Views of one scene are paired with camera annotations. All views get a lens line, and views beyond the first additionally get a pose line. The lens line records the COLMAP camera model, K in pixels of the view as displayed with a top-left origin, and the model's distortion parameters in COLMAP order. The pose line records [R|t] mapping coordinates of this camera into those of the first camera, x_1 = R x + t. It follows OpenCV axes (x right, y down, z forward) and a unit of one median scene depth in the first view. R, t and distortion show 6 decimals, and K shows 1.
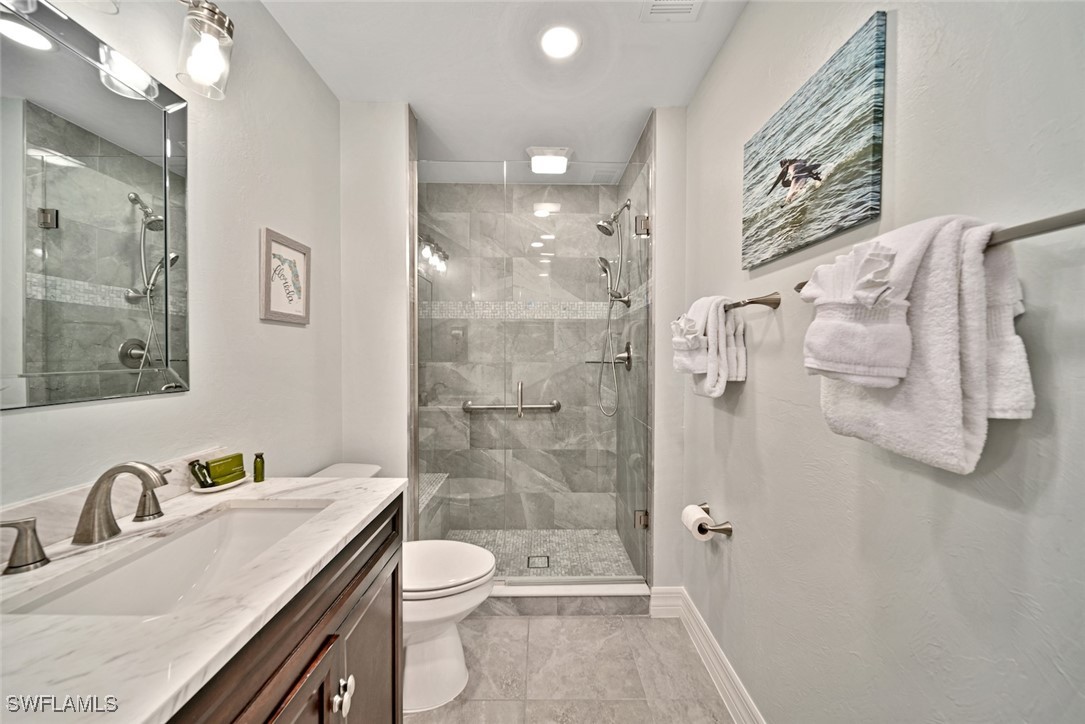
lens RADIAL K [[388.8, 0, 555.7], [0, 388.8, 365.9], [0, 0, 1]] dist [0.001715, -0.001514]
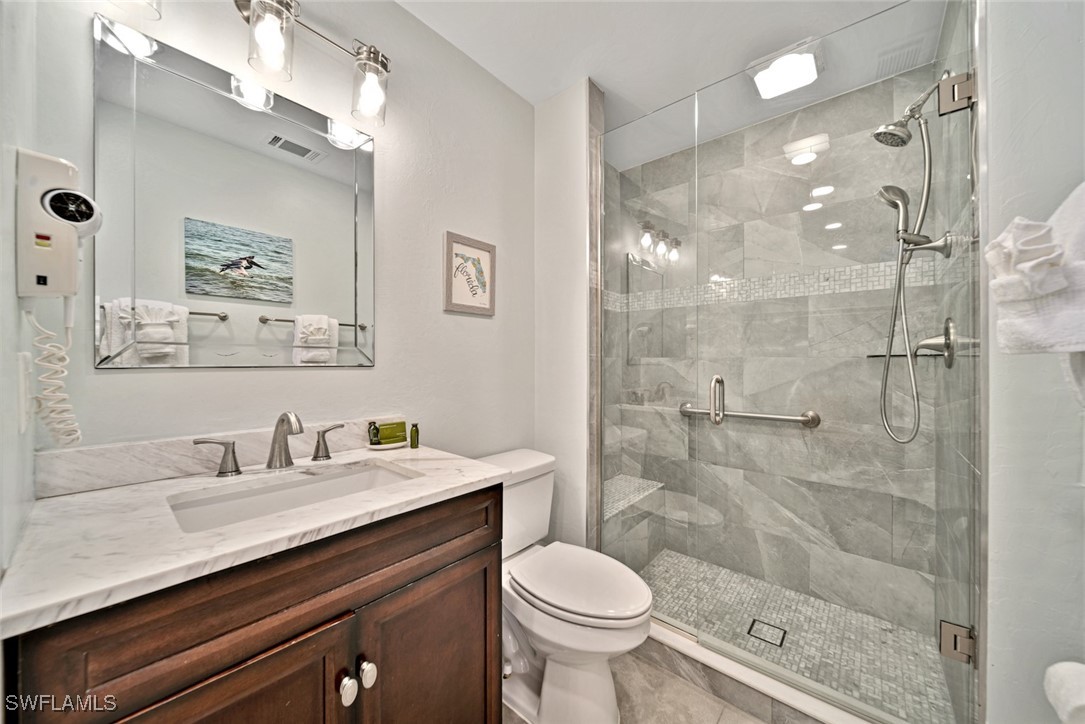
lens RADIAL K [[388.8, 0, 539.4], [0, 388.8, 363.0], [0, 0, 1]] dist [0.001715, -0.001514]
pose [[0.744249, 0.004258, -0.667889, 0.128482], [-0.019550, 0.999690, -0.015412, 0.027275], [0.667616, 0.024527, 0.744101, 0.183272]]
